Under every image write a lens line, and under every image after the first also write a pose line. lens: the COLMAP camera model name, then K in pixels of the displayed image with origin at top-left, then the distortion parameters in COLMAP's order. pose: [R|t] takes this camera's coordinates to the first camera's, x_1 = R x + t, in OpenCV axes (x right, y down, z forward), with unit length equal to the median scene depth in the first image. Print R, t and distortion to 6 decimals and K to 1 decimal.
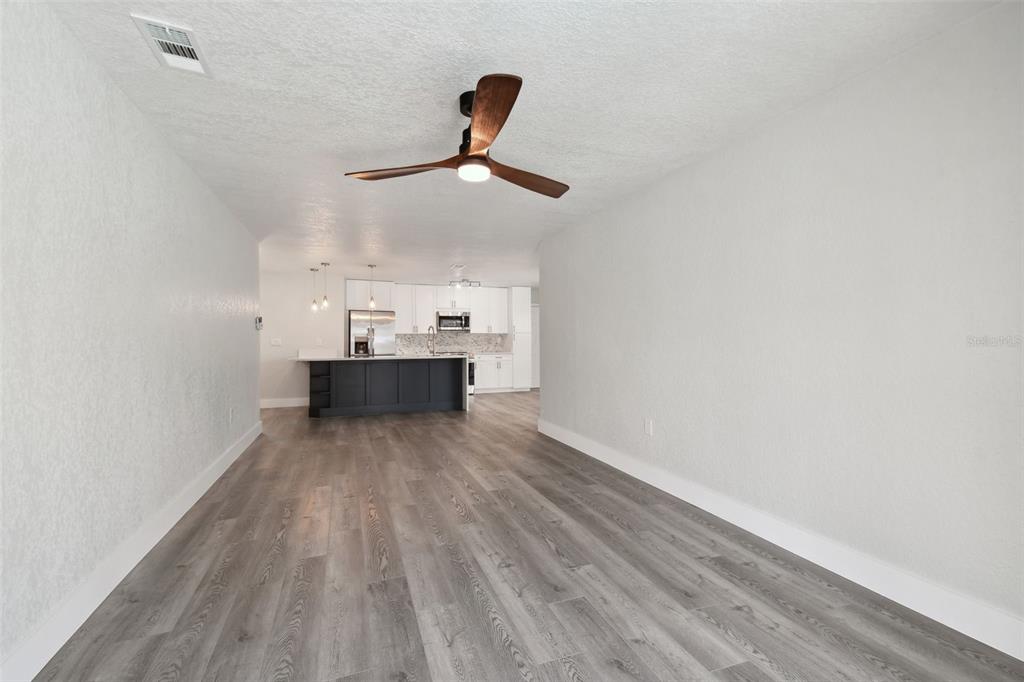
lens RADIAL K [[438.2, 0, 511.8], [0, 438.2, 343.4], [0, 0, 1]] dist [0.011792, -0.000137]
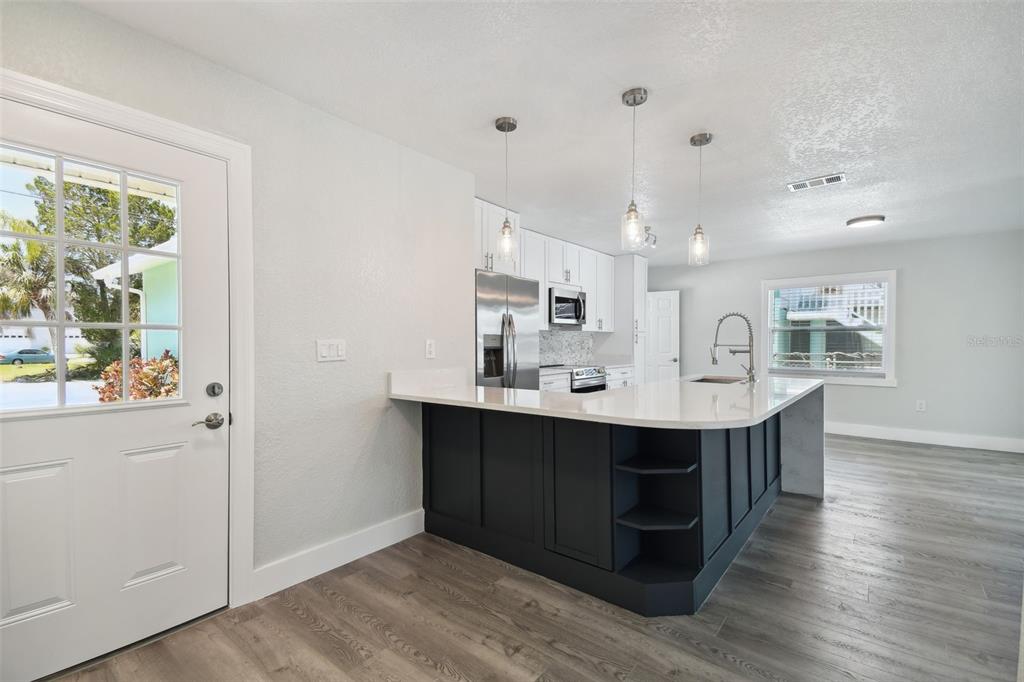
lens RADIAL K [[468.3, 0, 512.2], [0, 468.3, 353.4], [0, 0, 1]] dist [0.040151, 0.000187]
pose [[0.851768, -0.008795, 0.523846, -0.495251], [-0.000238, 0.999852, 0.017175, -0.004721], [-0.523920, -0.014754, 0.851640, 0.540678]]
